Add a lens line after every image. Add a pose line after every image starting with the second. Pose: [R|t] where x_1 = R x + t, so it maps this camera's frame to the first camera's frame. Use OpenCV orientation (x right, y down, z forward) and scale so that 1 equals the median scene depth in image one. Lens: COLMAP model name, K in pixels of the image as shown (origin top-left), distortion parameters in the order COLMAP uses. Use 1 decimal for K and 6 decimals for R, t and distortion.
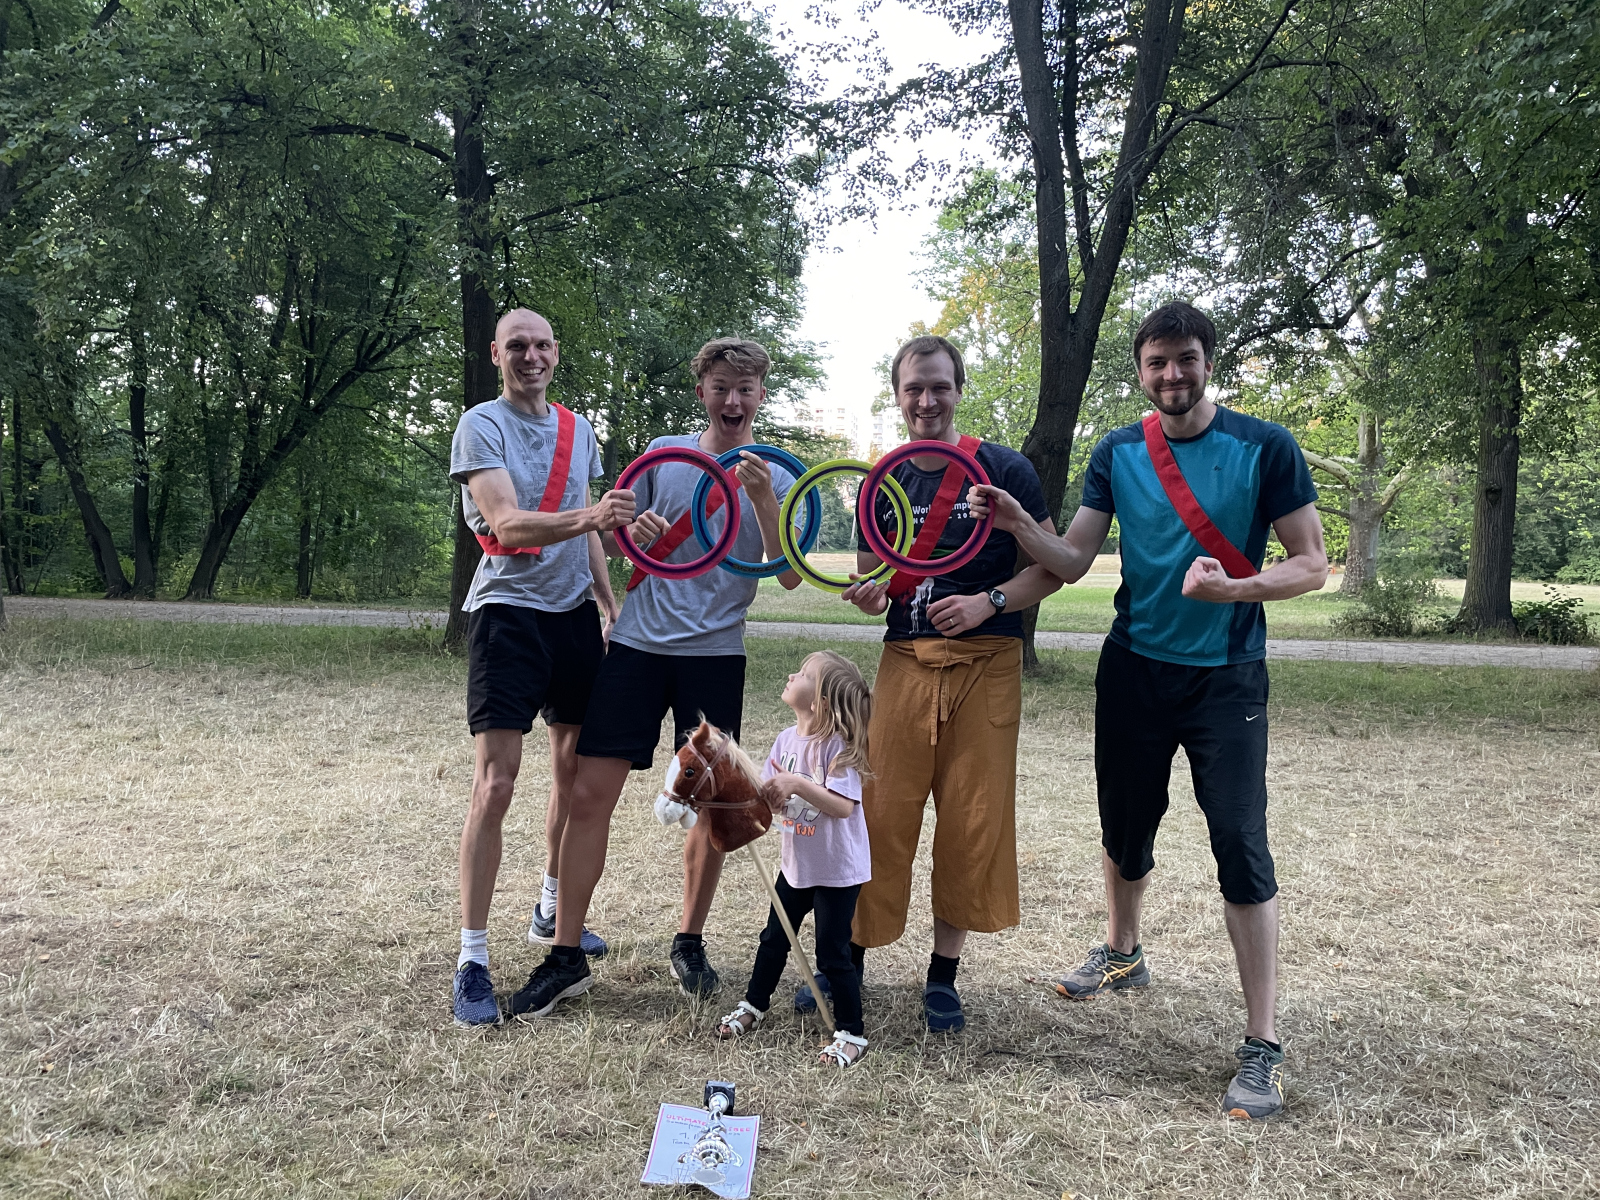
lens RADIAL K [[1199.3, 0, 782.9], [0, 1199.3, 614.5], [0, 0, 1]] dist [0.080899, -0.109158]
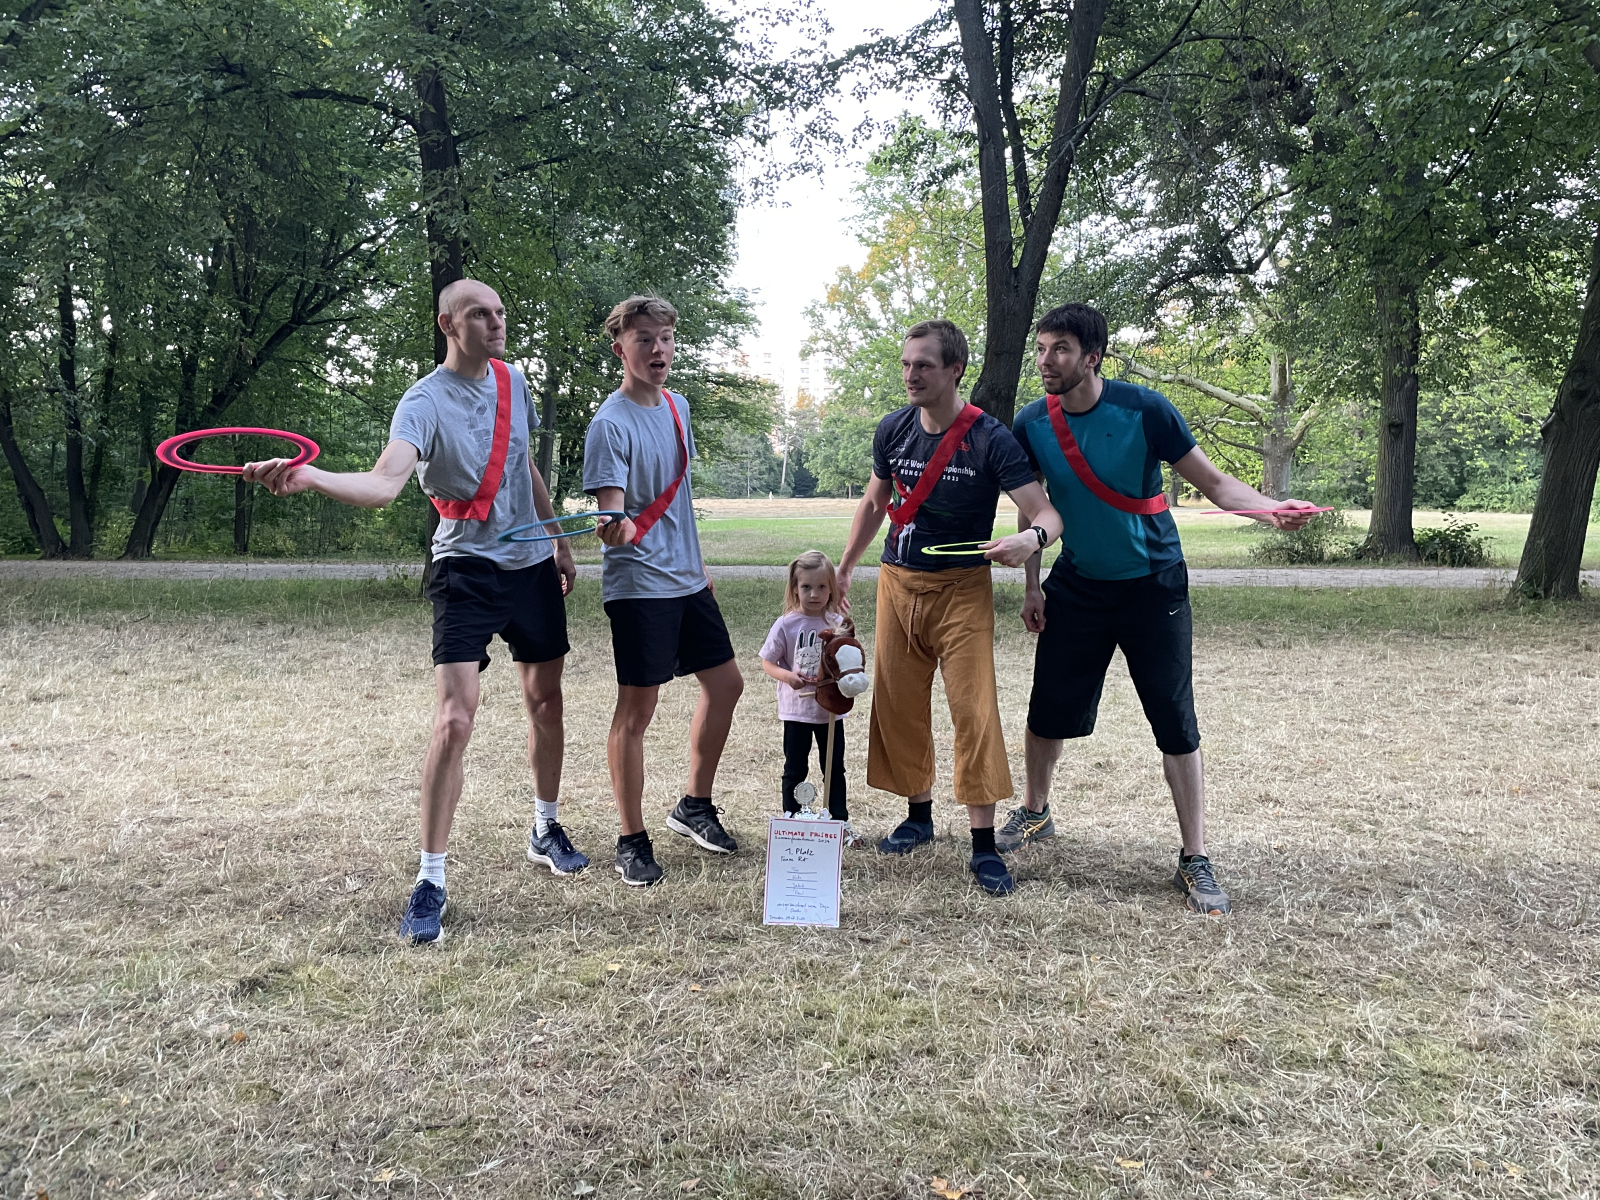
lens RADIAL K [[1199.3, 0, 795.0], [0, 1199.3, 586.6], [0, 0, 1]] dist [0.080899, -0.109158]
pose [[0.997365, -0.026912, 0.067371, -0.028239], [0.025424, 0.999416, 0.022844, 0.003616], [-0.067947, -0.021071, 0.997466, -0.050161]]
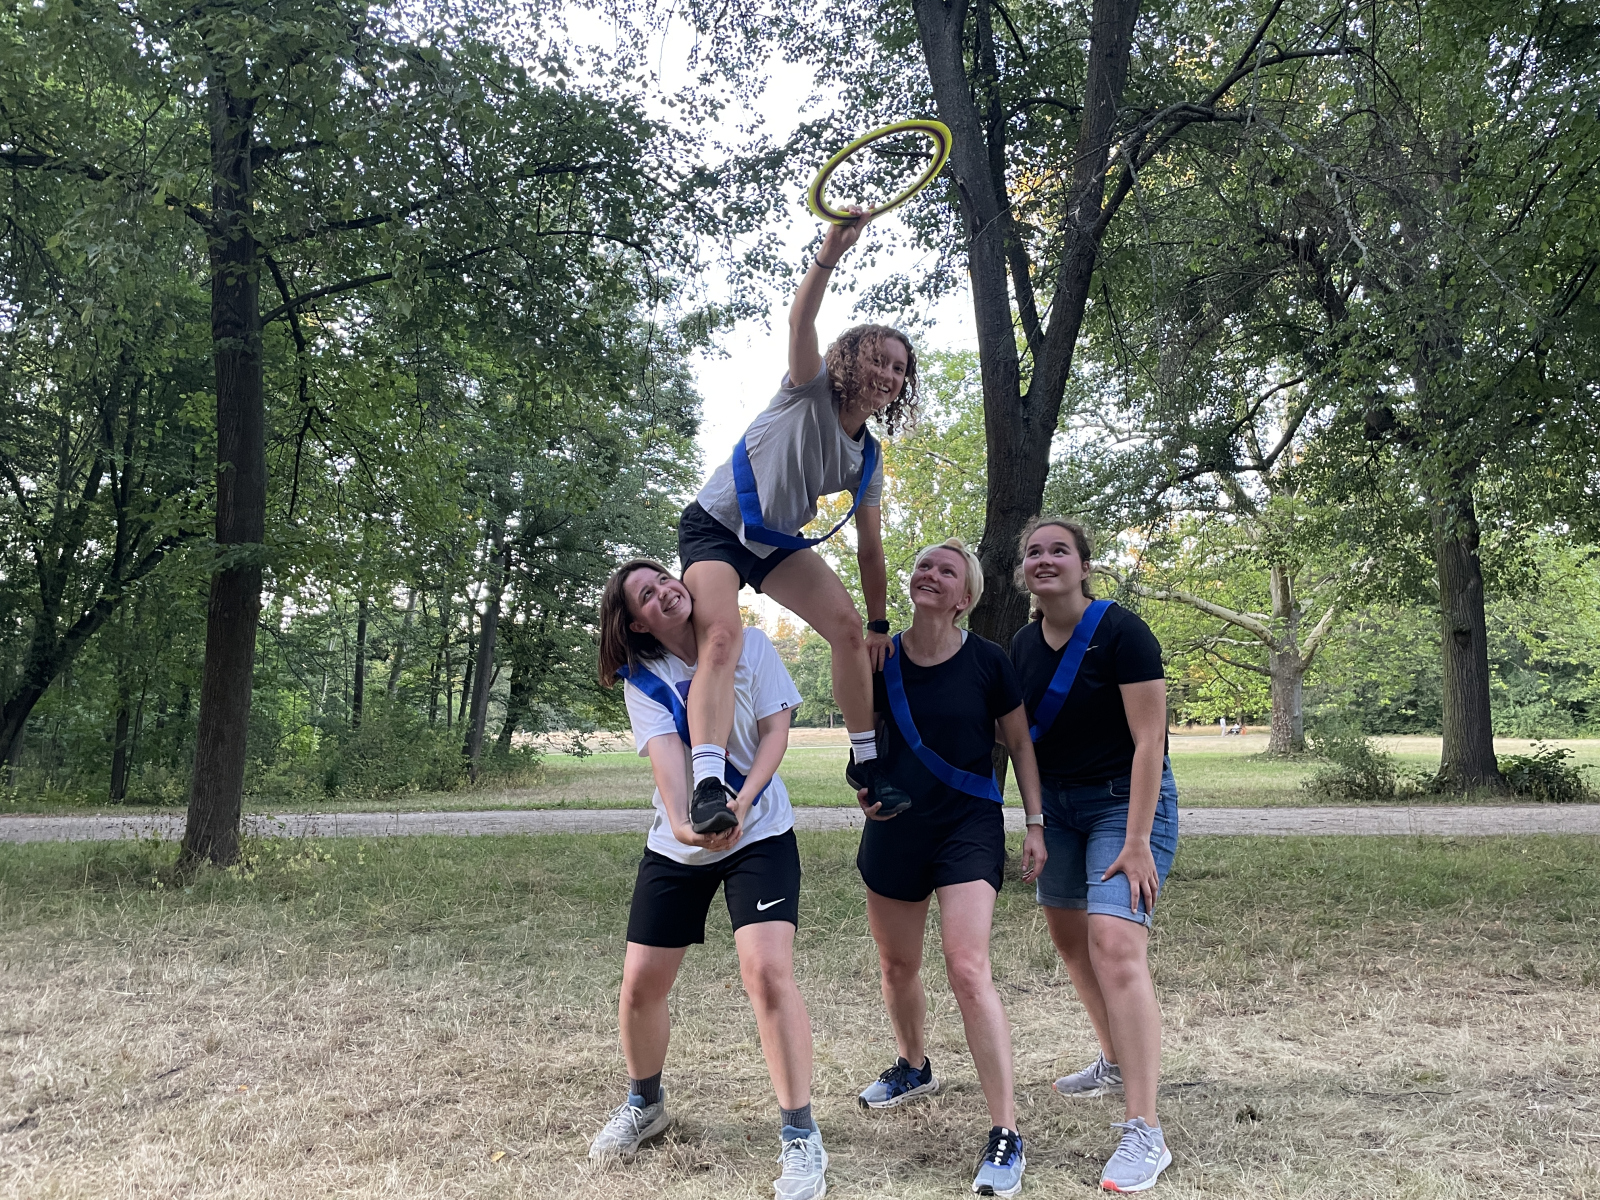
lens RADIAL K [[1199.3, 0, 800.8], [0, 1199.3, 597.8], [0, 0, 1]] dist [0.080899, -0.109158]
pose [[0.995551, -0.023646, 0.091210, 0.019603], [0.037922, 0.986691, -0.158123, -0.004247], [-0.086257, 0.160878, 0.983198, 0.222253]]
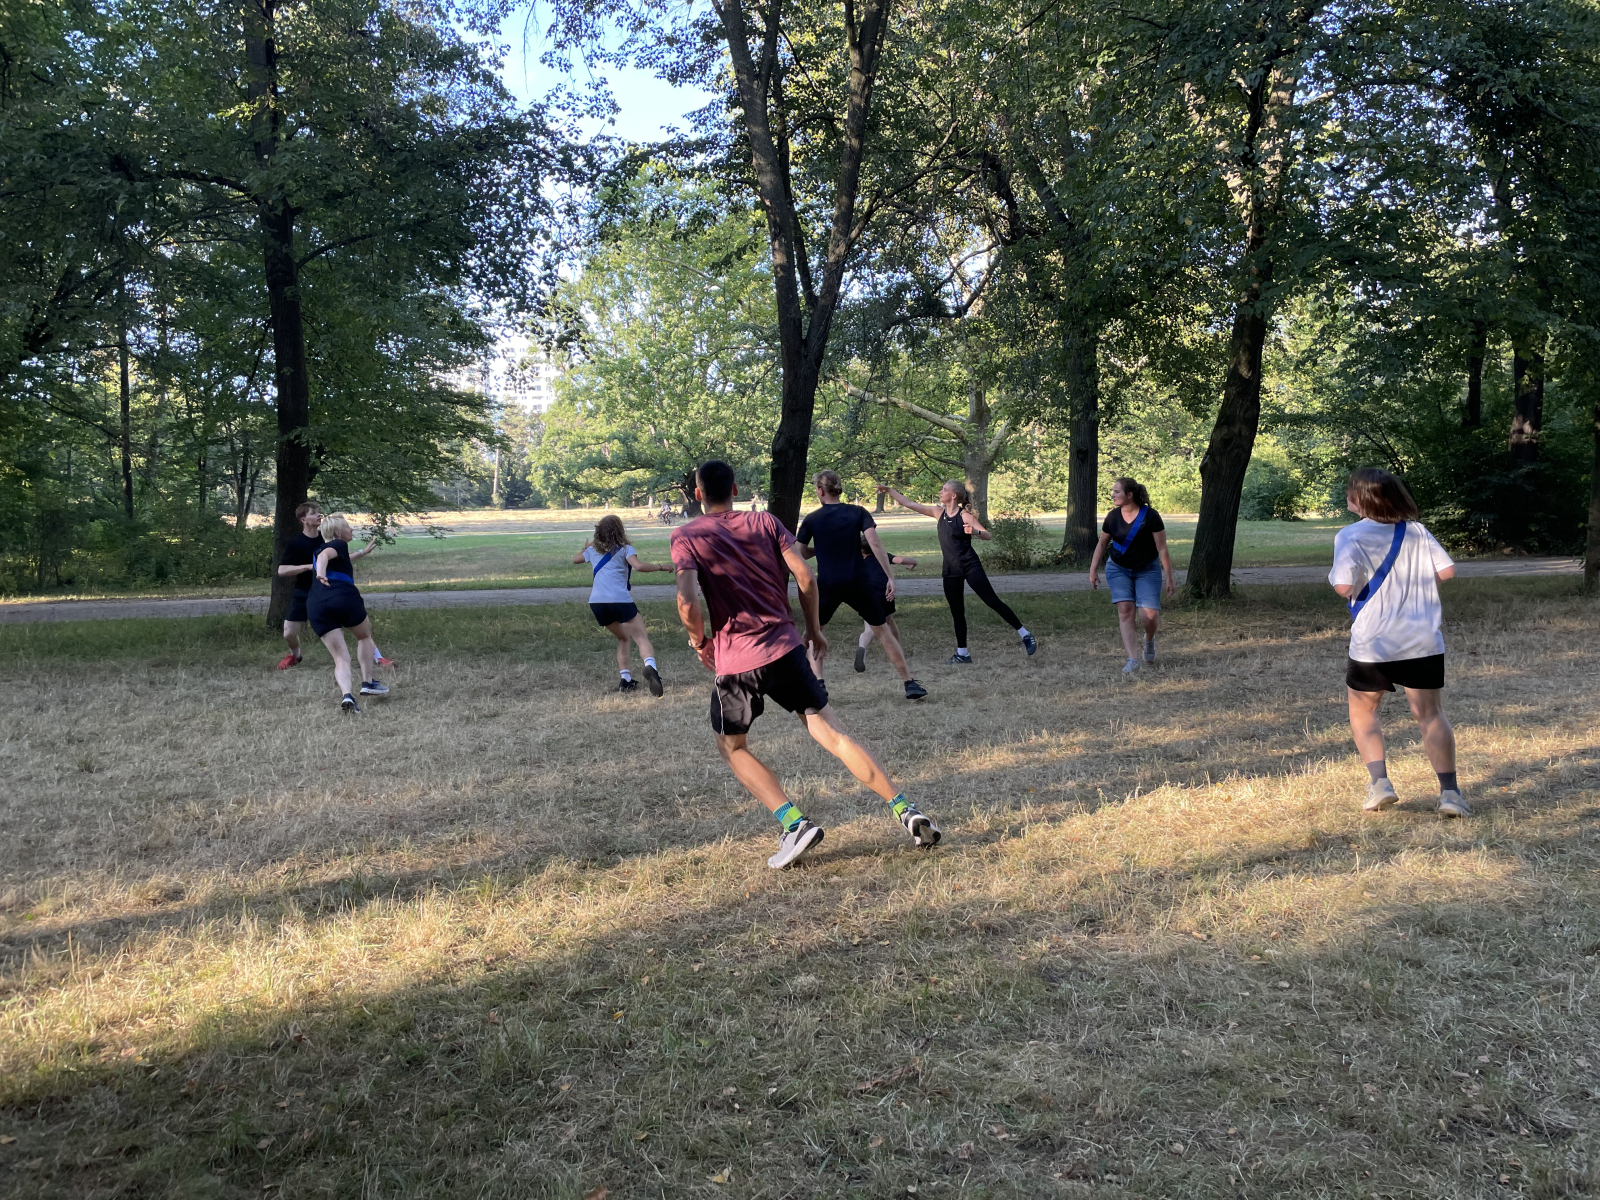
lens RADIAL K [[1199.3, 0, 794.2], [0, 1199.3, 591.4], [0, 0, 1]] dist [0.080899, -0.109158]
pose [[0.952316, -0.063232, 0.298489, -0.138839], [0.056564, 0.997920, 0.030933, -0.017094], [-0.299824, -0.012574, 0.953912, -0.184217]]
